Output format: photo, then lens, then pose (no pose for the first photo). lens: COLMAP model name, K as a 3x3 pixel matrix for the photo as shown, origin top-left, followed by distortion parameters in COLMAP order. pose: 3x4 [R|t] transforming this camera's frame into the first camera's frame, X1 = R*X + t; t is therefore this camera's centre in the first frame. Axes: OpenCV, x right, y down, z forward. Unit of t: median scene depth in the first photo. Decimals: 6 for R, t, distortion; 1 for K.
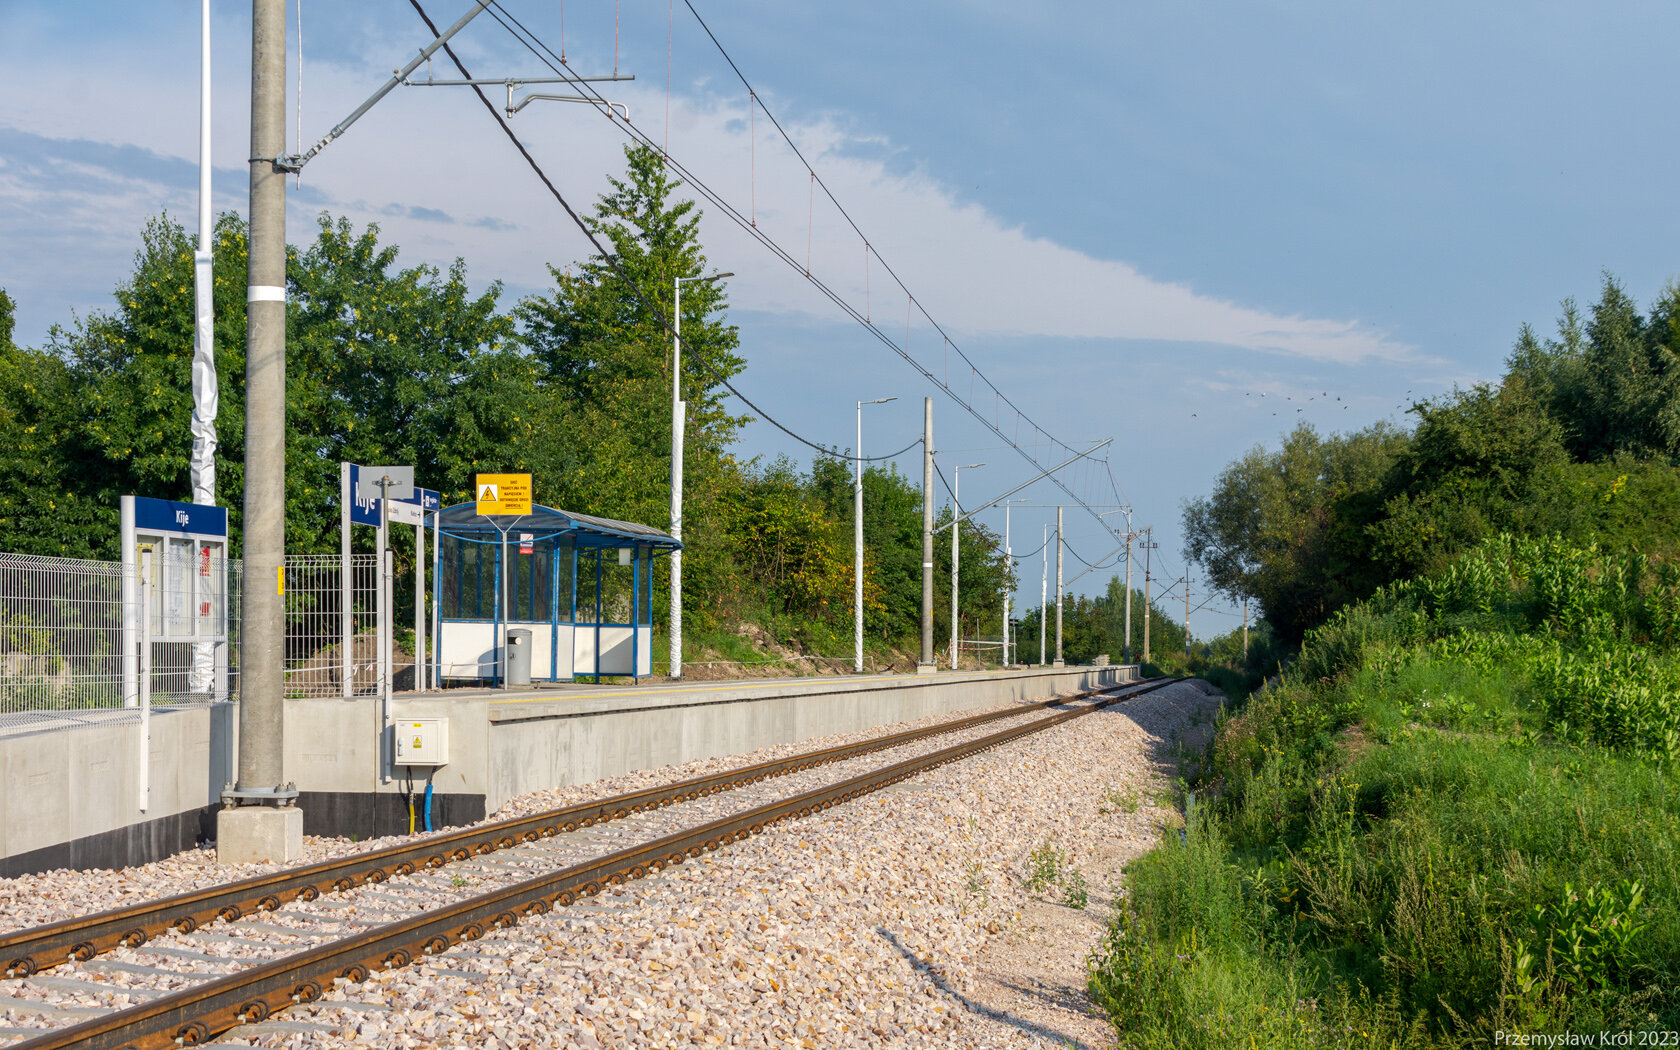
lens RADIAL K [[3383.4, 0, 840.4], [0, 3383.4, 528.2], [0, 0, 1]] dist [0.052096, 0.000000]
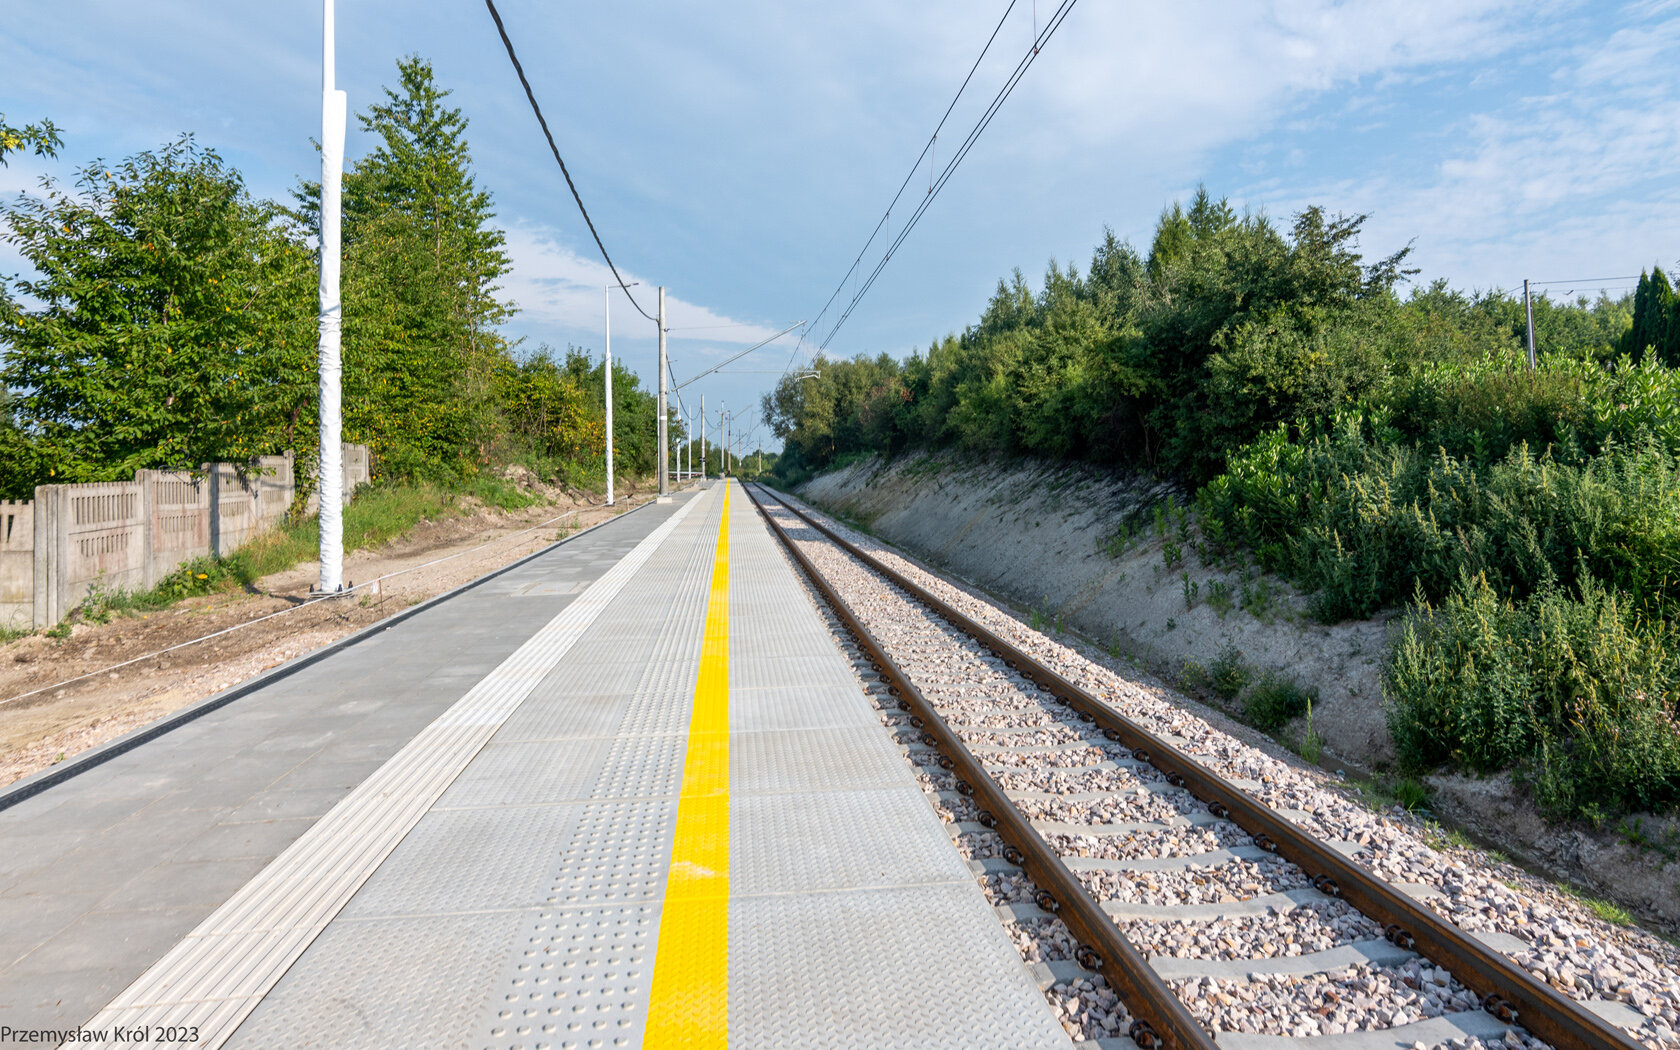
lens RADIAL K [[1271.0, 0, 952.7], [0, 1271.0, 455.6], [0, 0, 1]] dist [-0.018485, 0.001445]
pose [[0.957864, -0.015089, 0.286826, -0.007499], [0.006368, 0.999489, 0.031313, 0.011140], [-0.287152, -0.028168, 0.957471, 0.528394]]
